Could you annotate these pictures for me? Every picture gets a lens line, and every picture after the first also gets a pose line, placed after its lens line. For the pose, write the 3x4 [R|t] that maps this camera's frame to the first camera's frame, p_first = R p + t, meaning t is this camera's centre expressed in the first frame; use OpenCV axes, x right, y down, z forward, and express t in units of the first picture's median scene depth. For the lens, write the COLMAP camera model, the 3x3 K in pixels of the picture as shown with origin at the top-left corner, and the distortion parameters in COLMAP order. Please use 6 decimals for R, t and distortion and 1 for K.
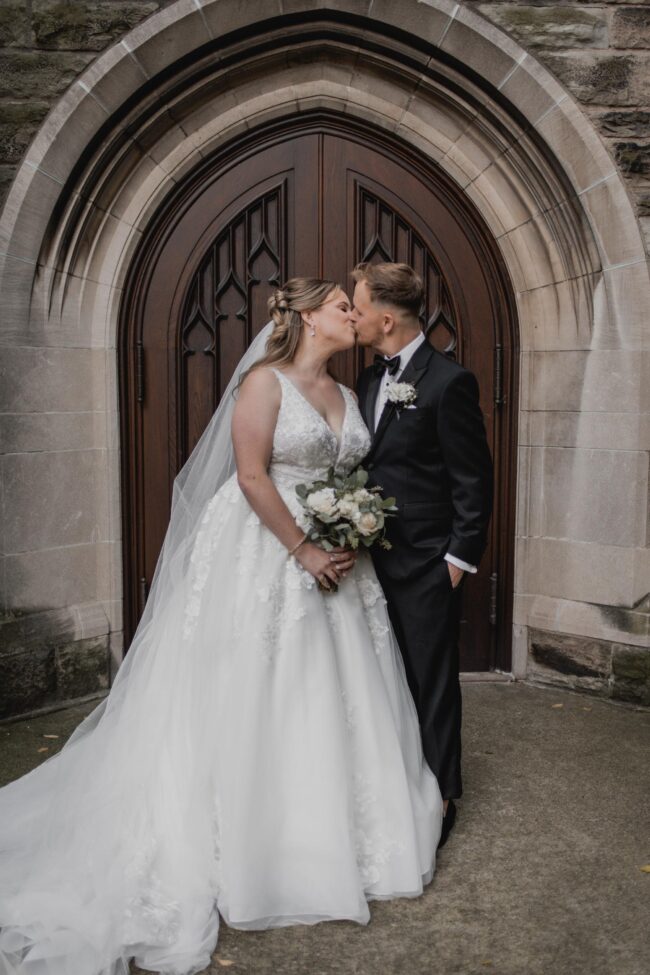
lens RADIAL K [[1013.3, 0, 330.5], [0, 1013.3, 488.6], [0, 0, 1]] dist [0.019947, 0.000000]
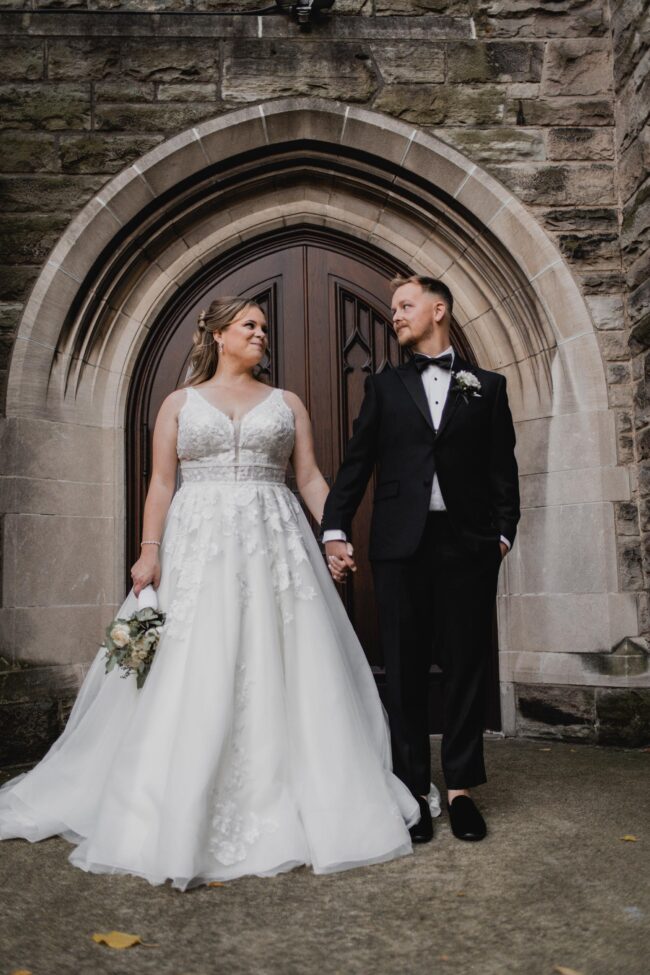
lens RADIAL K [[959.3, 0, 320.5], [0, 959.3, 489.1], [0, 0, 1]] dist [0.020011, 0.000000]
pose [[0.999269, -0.026907, -0.027141, 0.031689], [0.020264, 0.975143, -0.220649, 0.168681], [0.032403, 0.219938, 0.974976, -0.006283]]
